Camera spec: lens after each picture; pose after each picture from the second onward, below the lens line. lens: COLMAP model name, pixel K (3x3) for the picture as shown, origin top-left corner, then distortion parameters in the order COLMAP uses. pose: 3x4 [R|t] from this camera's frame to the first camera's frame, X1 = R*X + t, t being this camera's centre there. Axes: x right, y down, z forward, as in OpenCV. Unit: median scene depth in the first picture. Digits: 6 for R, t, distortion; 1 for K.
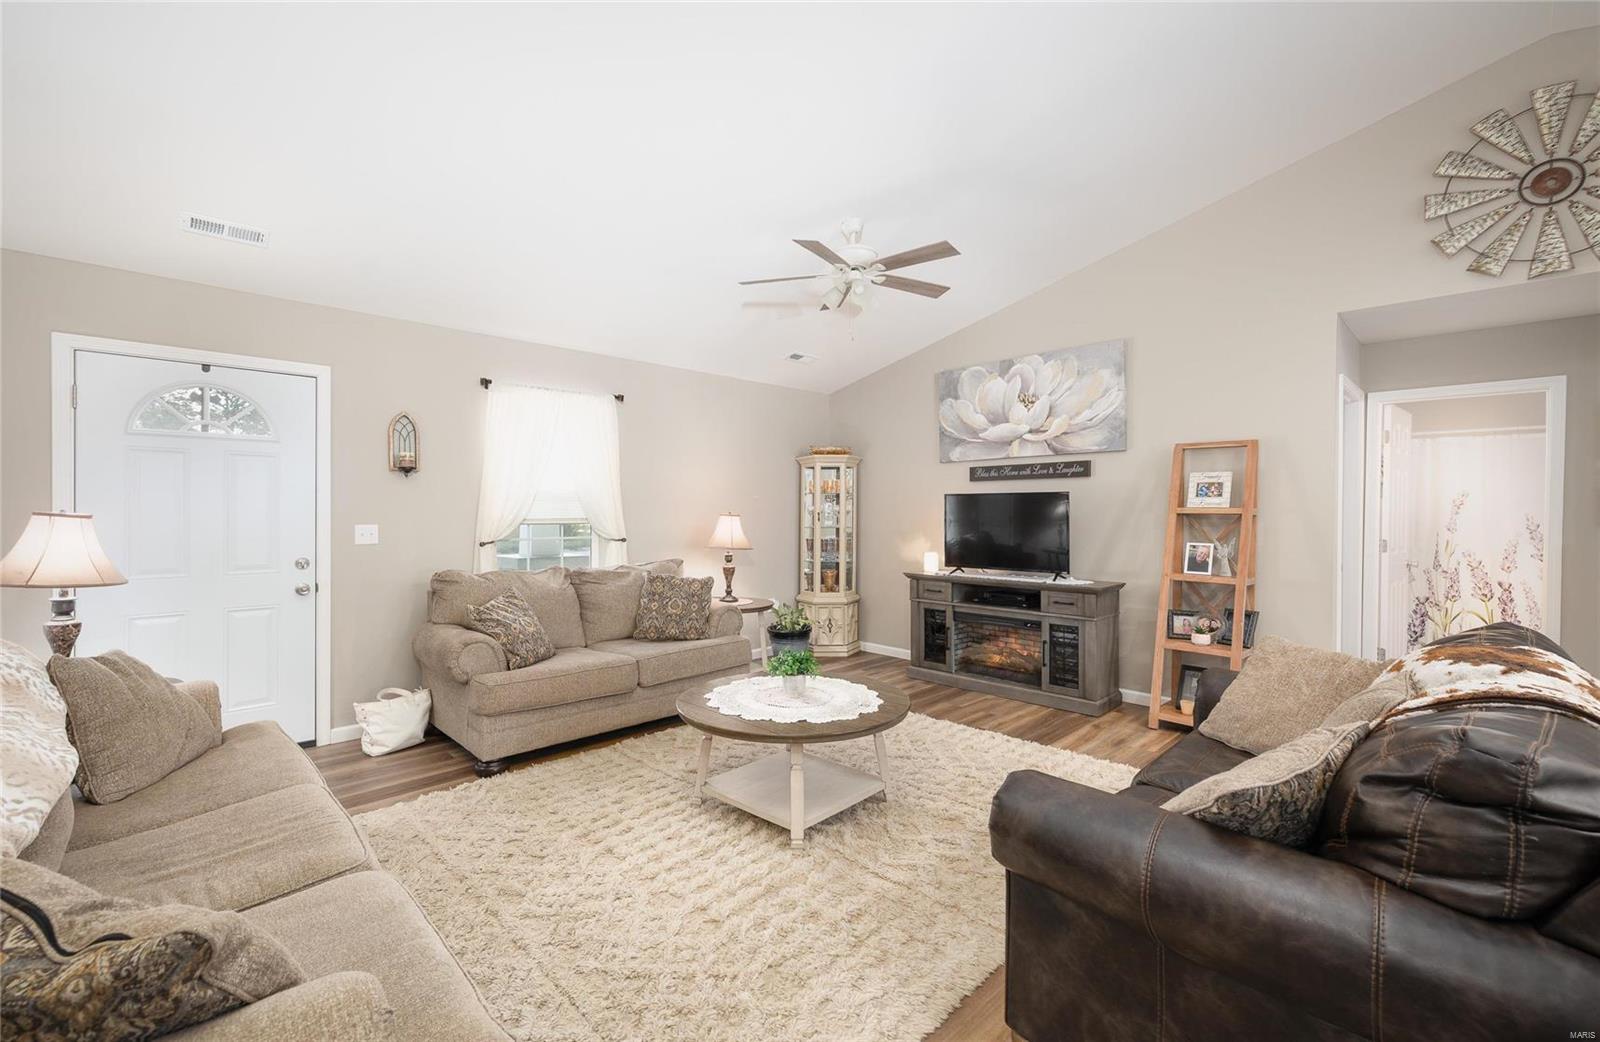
lens RADIAL K [[695.3, 0, 798.8], [0, 695.3, 511.1], [0, 0, 1]] dist [0.001746, 0.000256]
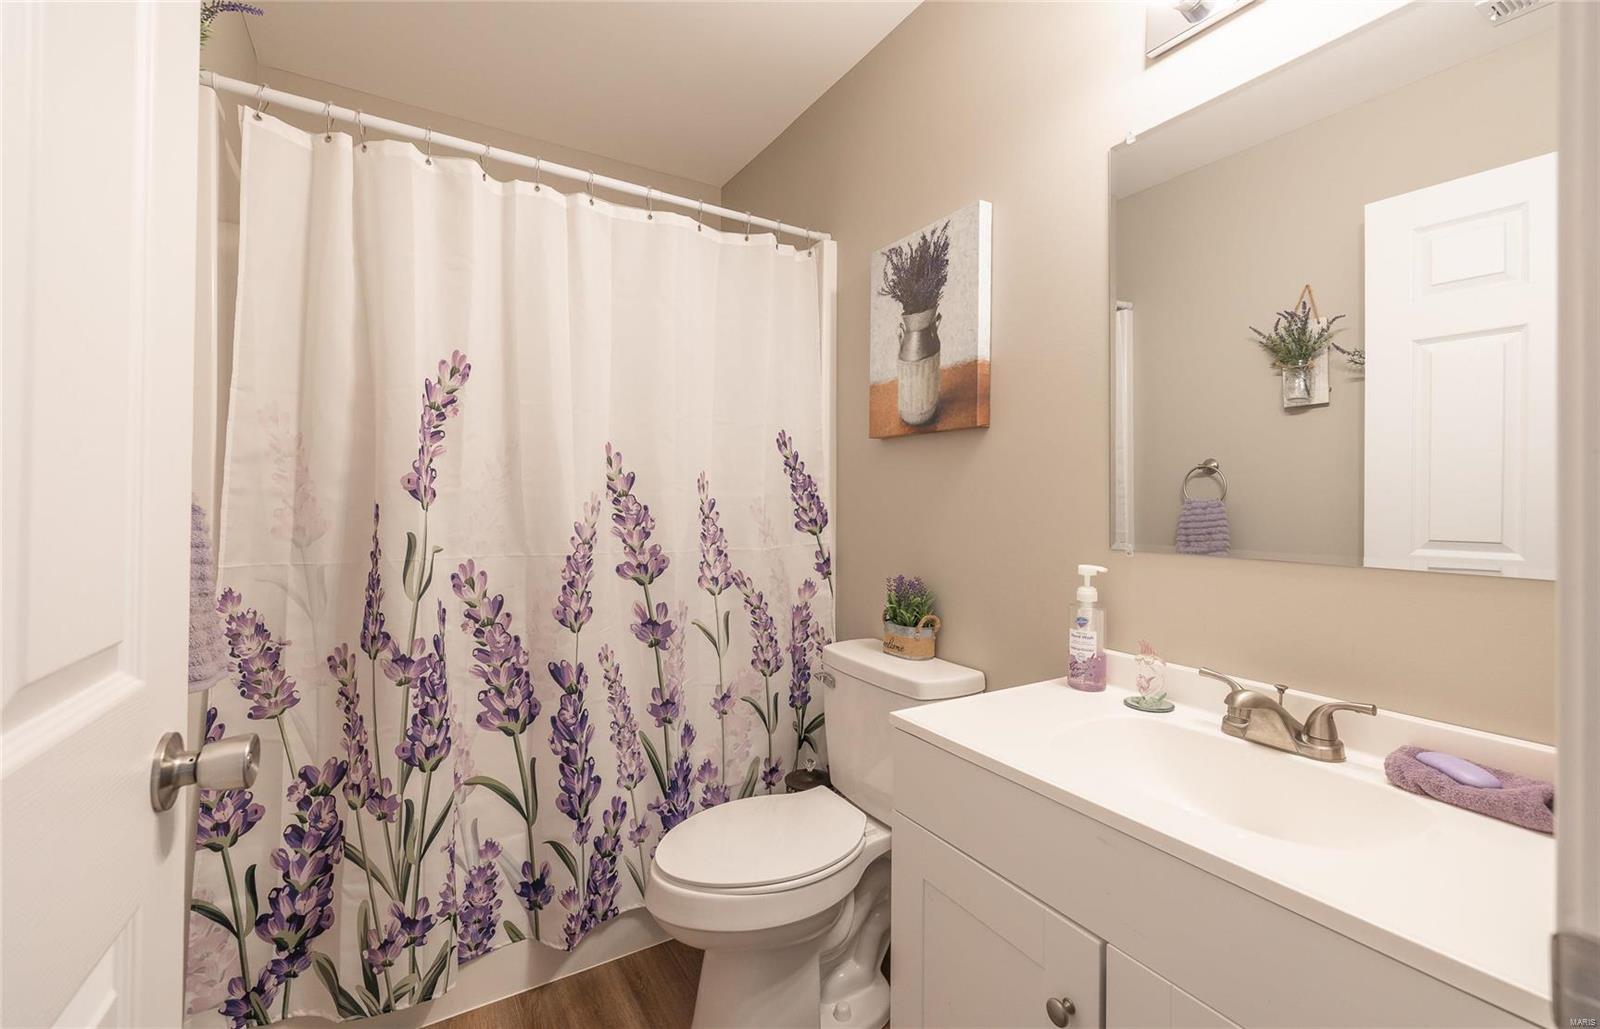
lens RADIAL K [[675.6, 0, 800.3], [0, 675.6, 502.0], [0, 0, 1]] dist [-0.001720, 0.000192]
pose [[0.240110, -0.002020, 0.970744, 0.722812], [0.001305, 0.999998, 0.001758, 0.029594], [-0.970745, 0.000845, 0.240112, 0.798947]]
